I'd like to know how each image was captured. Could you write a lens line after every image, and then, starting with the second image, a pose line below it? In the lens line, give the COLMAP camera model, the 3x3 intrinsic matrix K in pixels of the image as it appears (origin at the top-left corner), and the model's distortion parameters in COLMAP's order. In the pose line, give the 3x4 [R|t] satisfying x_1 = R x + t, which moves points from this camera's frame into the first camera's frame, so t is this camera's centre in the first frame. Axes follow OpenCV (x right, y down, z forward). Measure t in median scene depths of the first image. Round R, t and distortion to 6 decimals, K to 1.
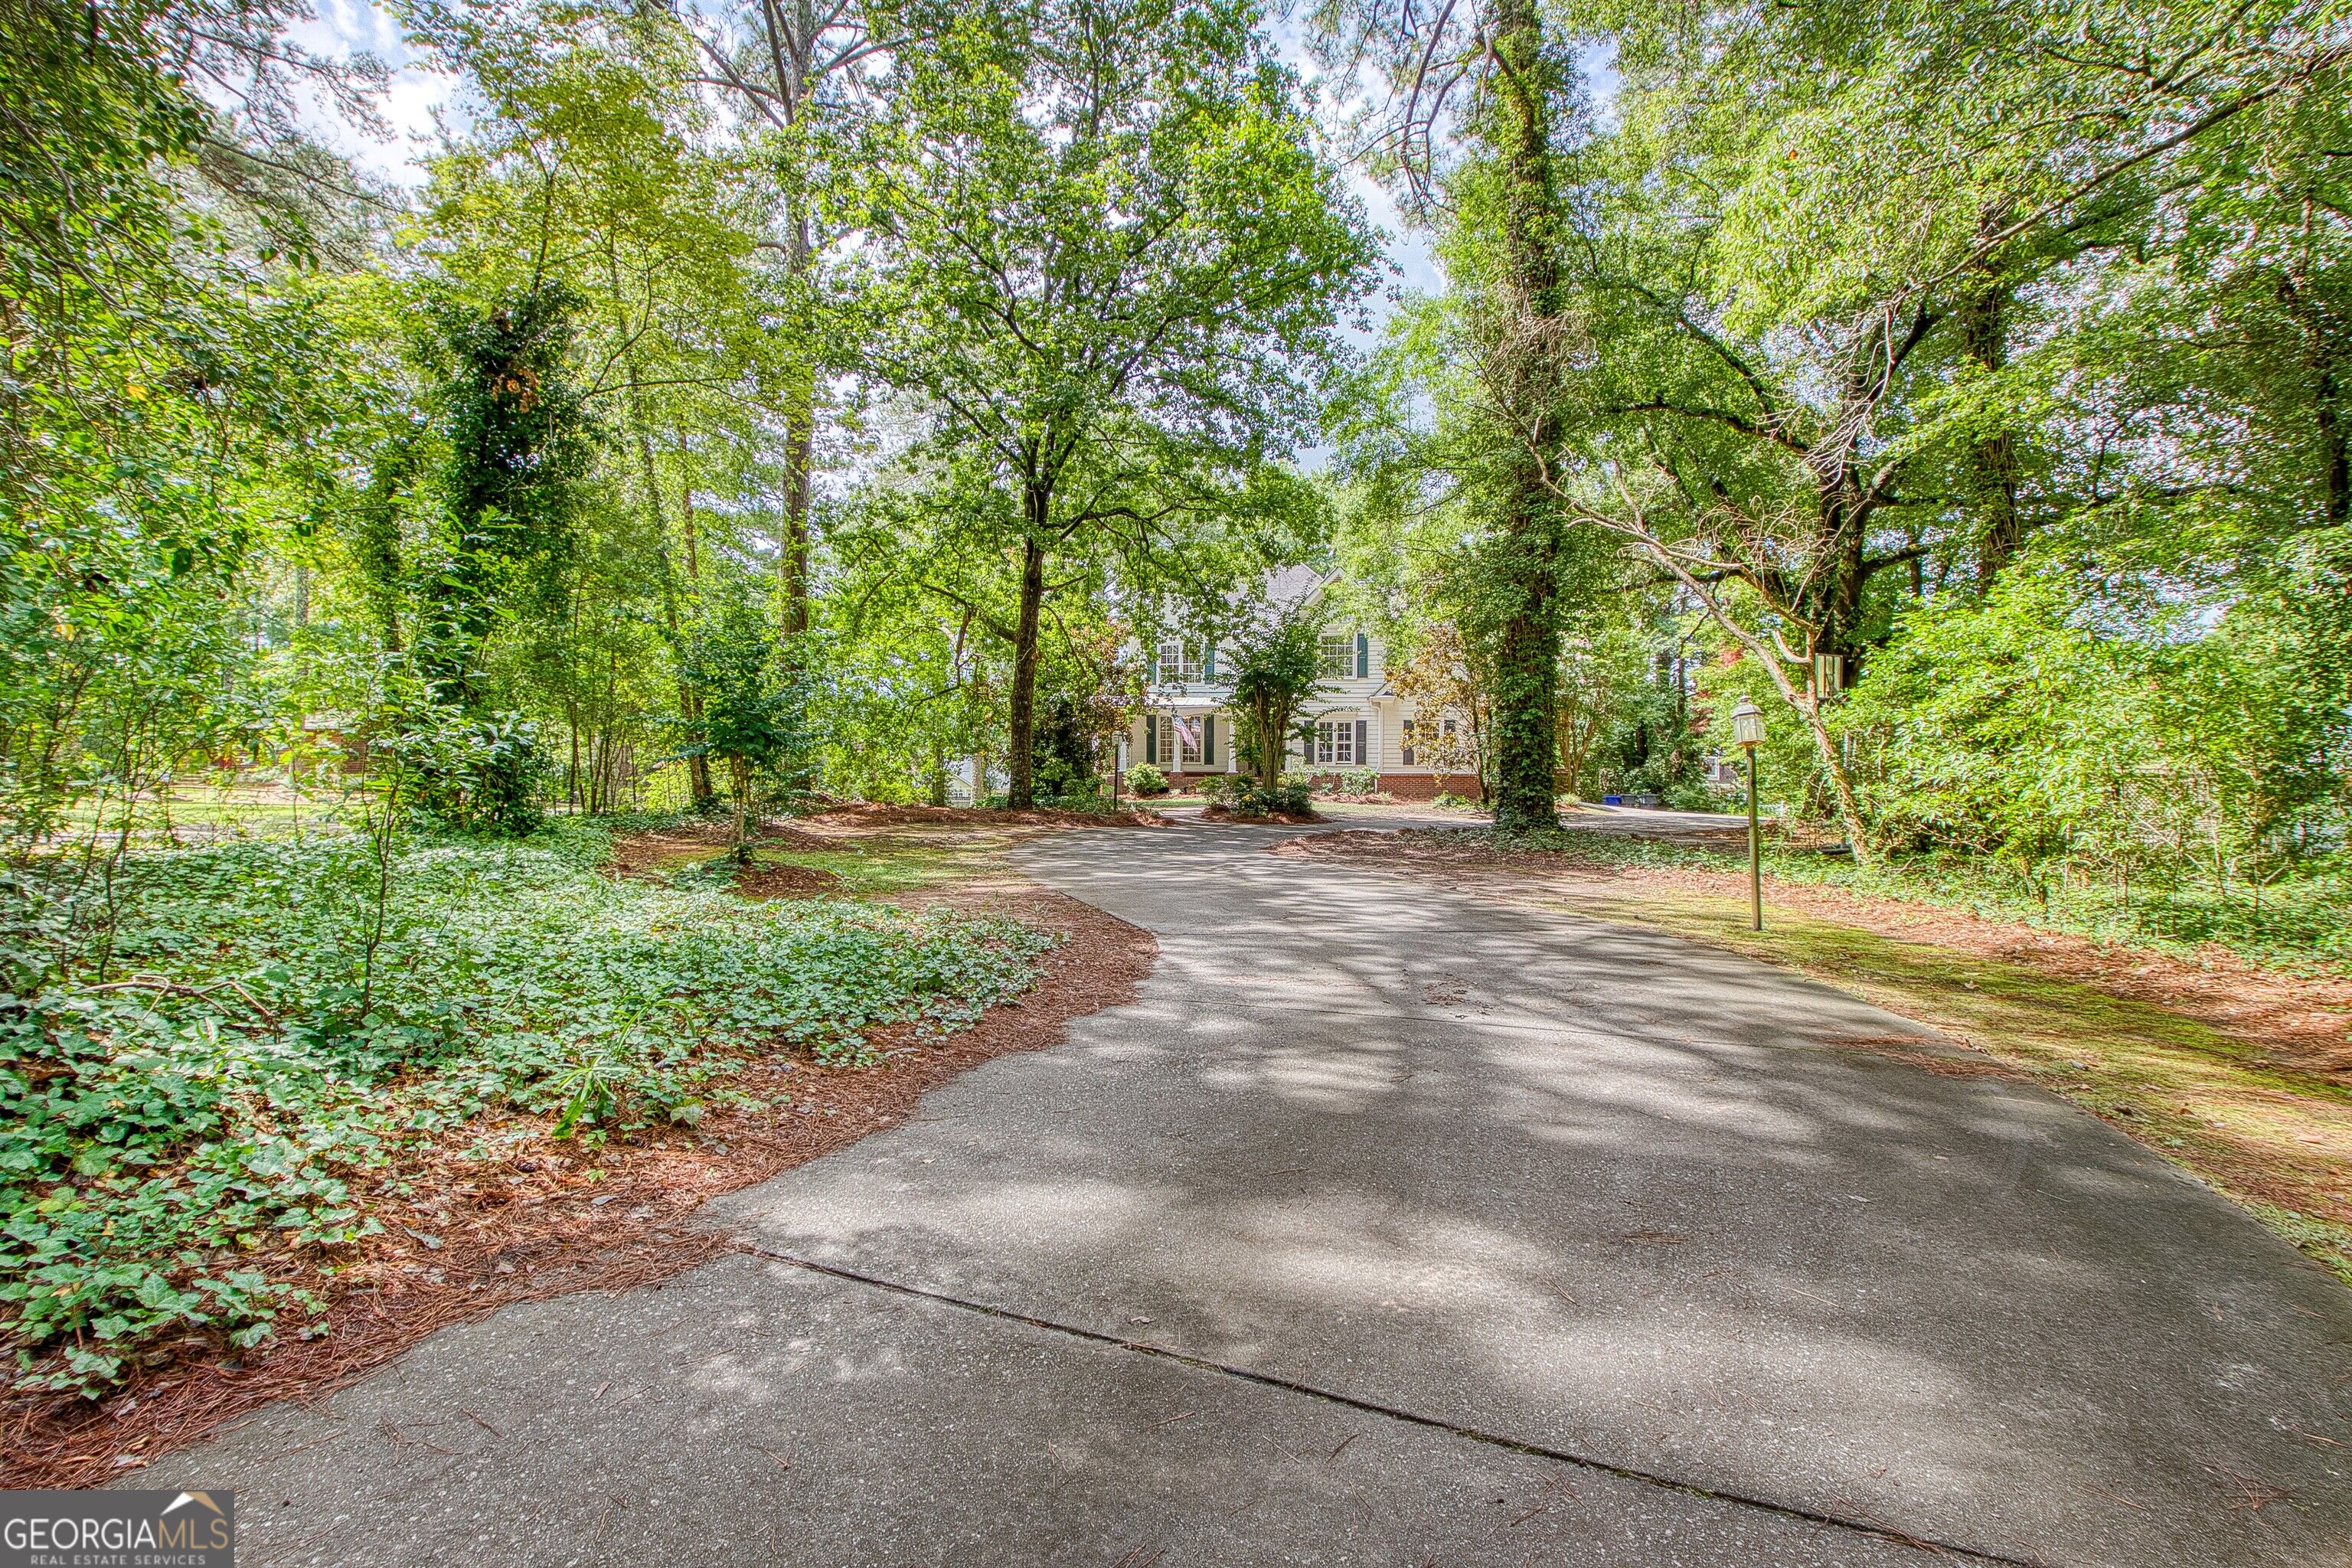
lens RADIAL K [[1163.1, 0, 1175.8], [0, 1163.1, 777.6], [0, 0, 1]] dist [-0.011888, -0.003293]
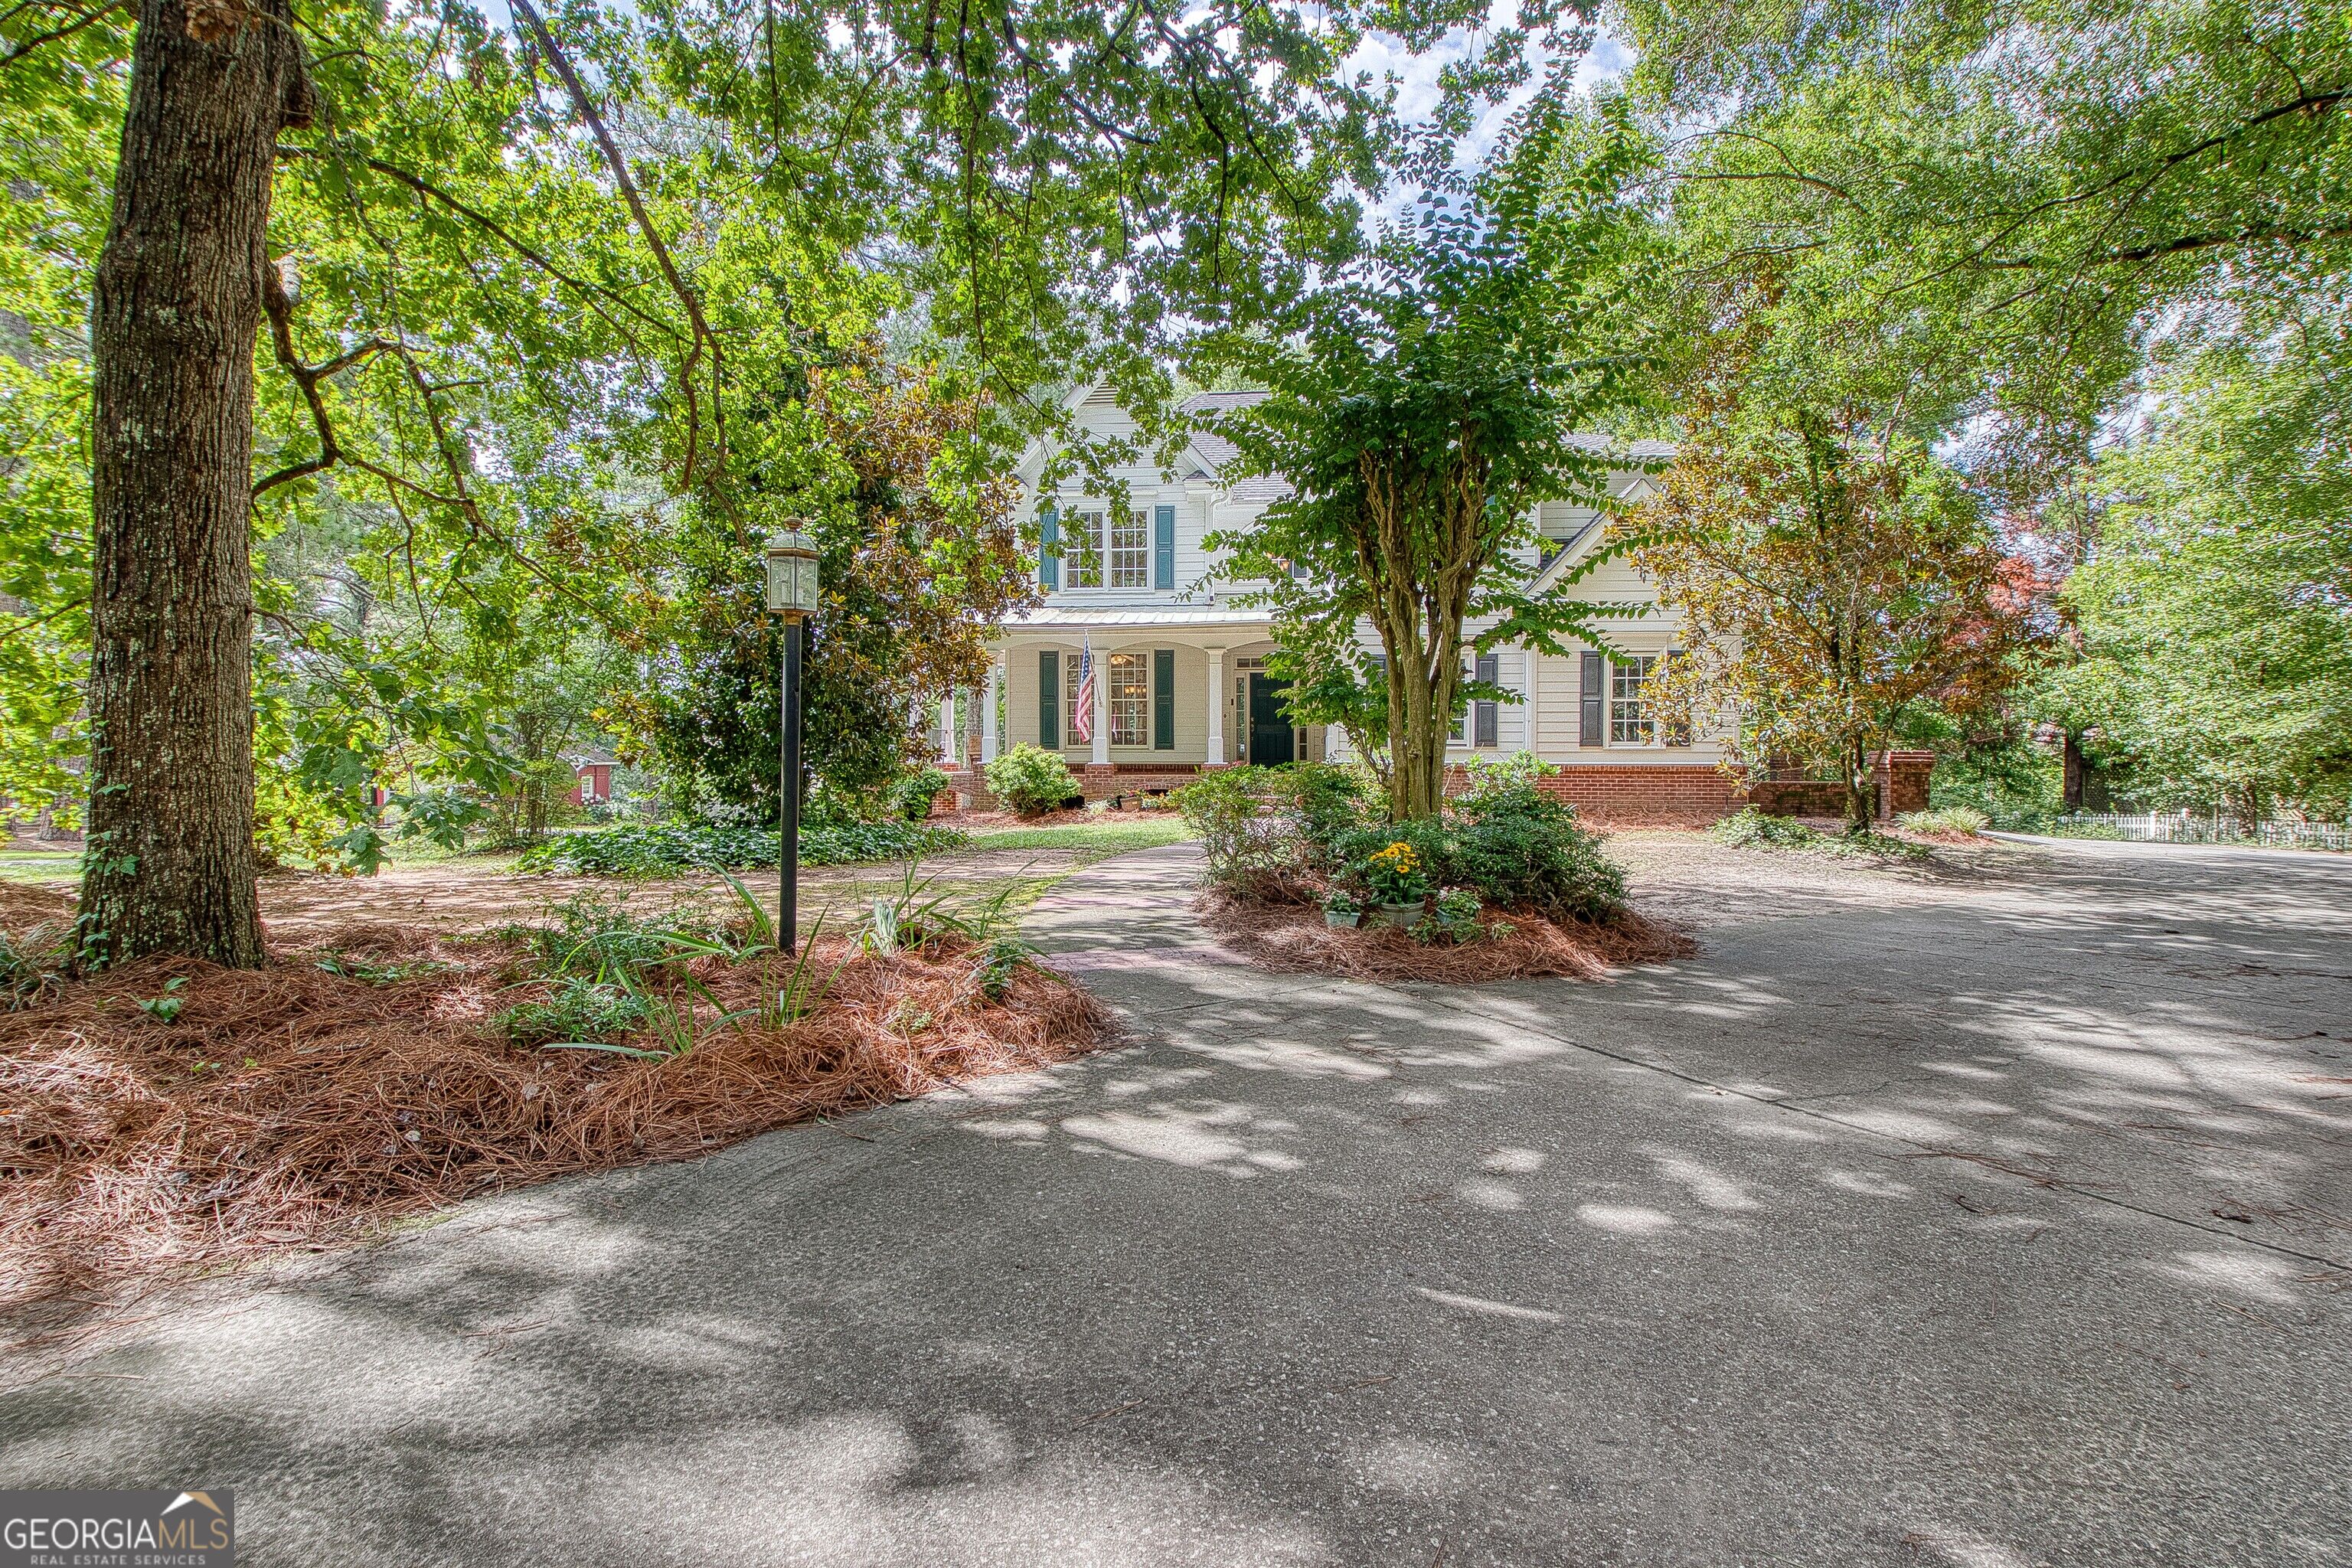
lens RADIAL K [[1163.1, 0, 1176.1], [0, 1163.1, 775.9], [0, 0, 1]] dist [-0.011888, -0.003293]
pose [[0.997446, -0.009409, 0.070800, -0.001957], [0.009532, 0.999954, -0.001393, 0.000986], [-0.070784, 0.002064, 0.997490, 0.520582]]
